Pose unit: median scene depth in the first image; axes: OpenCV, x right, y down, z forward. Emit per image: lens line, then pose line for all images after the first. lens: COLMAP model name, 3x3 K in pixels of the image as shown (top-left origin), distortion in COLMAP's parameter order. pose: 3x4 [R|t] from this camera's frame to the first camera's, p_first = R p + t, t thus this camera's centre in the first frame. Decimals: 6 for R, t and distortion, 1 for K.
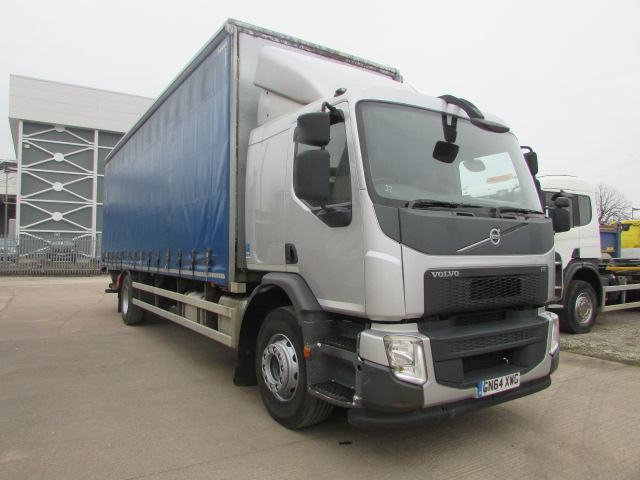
lens RADIAL K [[445.6, 0, 307.8], [0, 445.6, 241.1], [0, 0, 1]] dist [-0.019179, -0.003262]
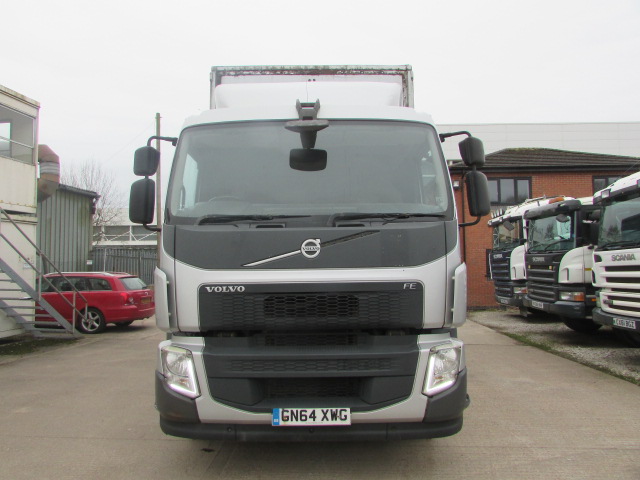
lens RADIAL K [[445.6, 0, 307.8], [0, 445.6, 241.1], [0, 0, 1]] dist [-0.019179, -0.003262]
pose [[0.840900, -0.046473, -0.539191, 0.931253], [0.025745, 0.998613, -0.045920, 0.016747], [0.540578, 0.024733, 0.840931, 0.251181]]
